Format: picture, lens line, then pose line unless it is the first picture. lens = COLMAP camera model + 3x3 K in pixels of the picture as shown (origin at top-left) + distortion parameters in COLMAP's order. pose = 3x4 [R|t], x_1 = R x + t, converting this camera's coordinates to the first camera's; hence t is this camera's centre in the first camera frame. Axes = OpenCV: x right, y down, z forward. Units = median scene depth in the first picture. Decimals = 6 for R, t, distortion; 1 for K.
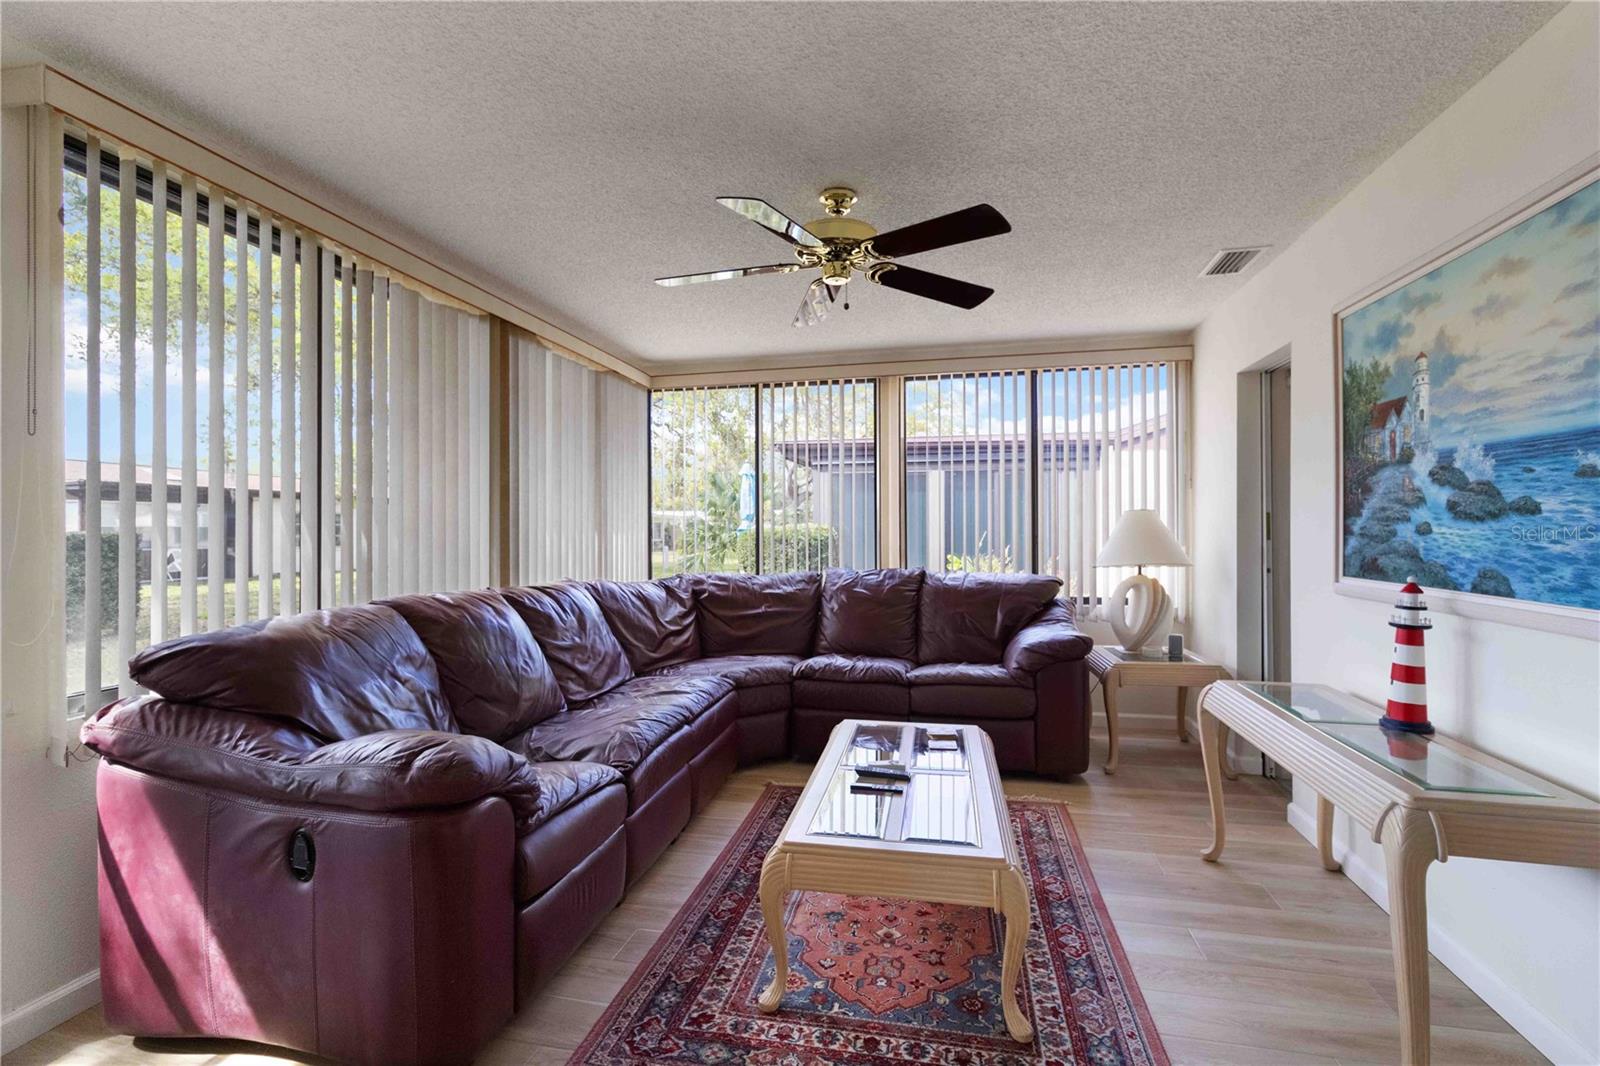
lens RADIAL K [[769.6, 0, 809.2], [0, 769.6, 523.8], [0, 0, 1]] dist [0.003574, 0.001009]
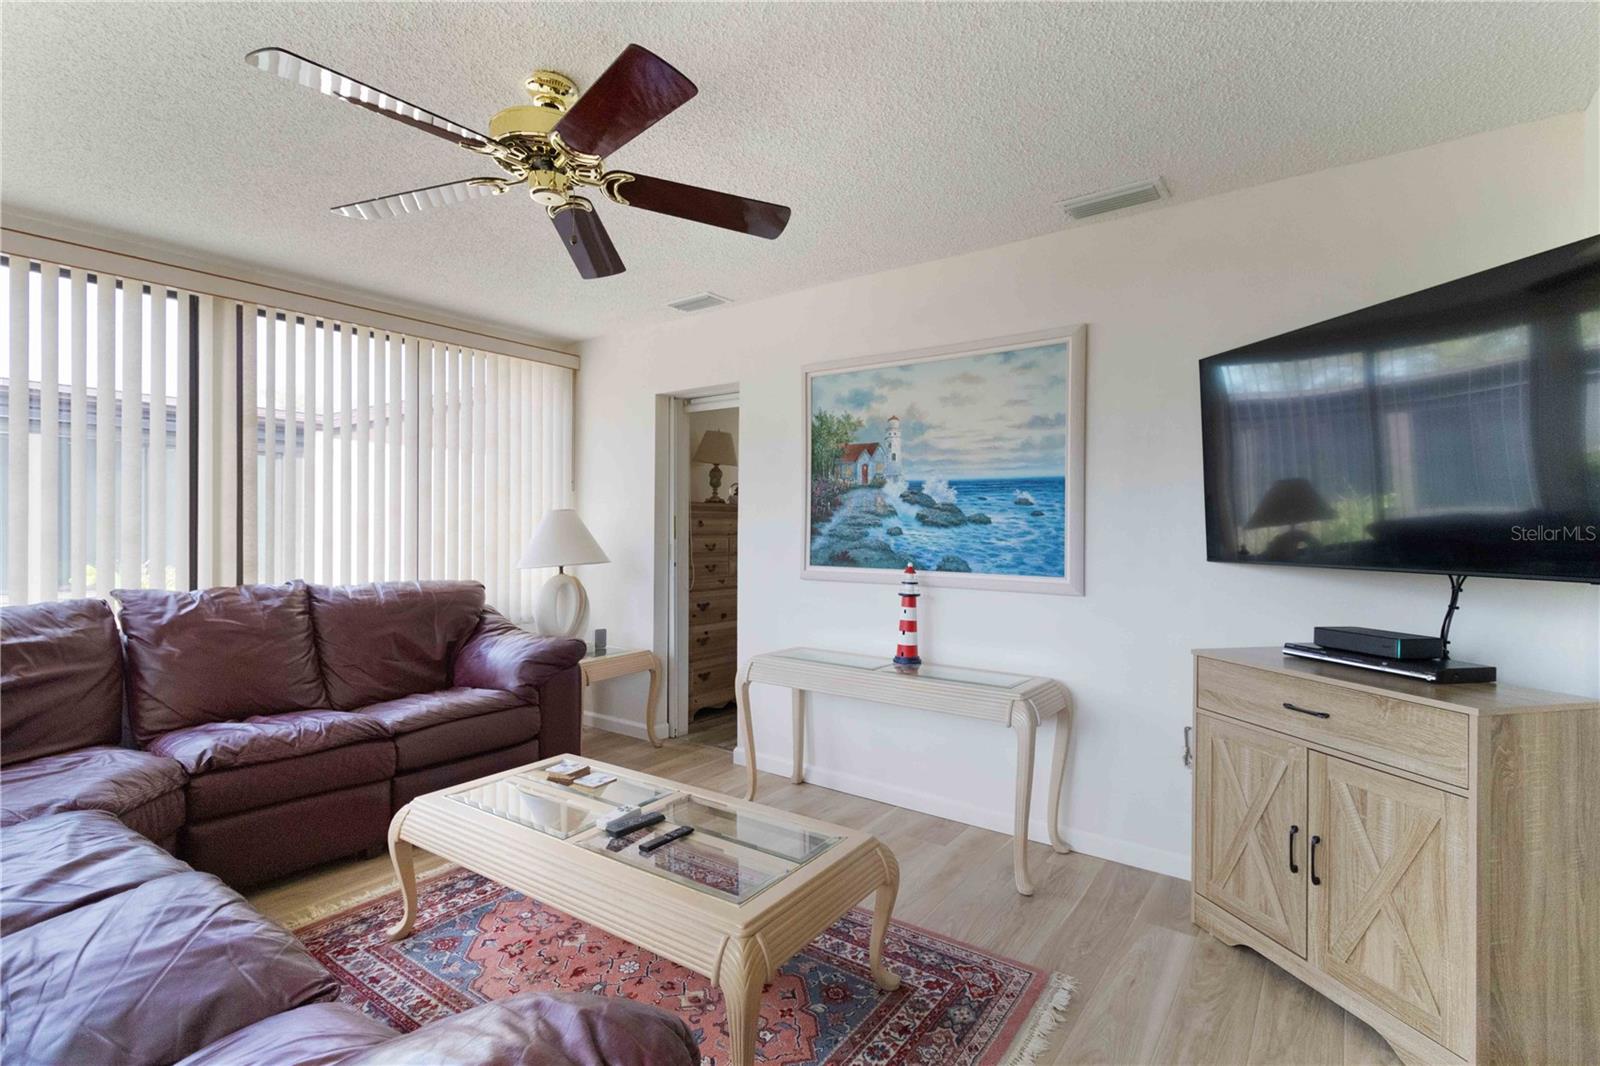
lens RADIAL K [[769.6, 0, 785.5], [0, 769.6, 528.4], [0, 0, 1]] dist [0.003574, 0.001009]
pose [[0.383518, 0.004848, 0.923521, -0.696321], [-0.014378, 0.999896, 0.000722, 0.002172], [-0.923422, -0.013555, 0.383548, 0.612193]]
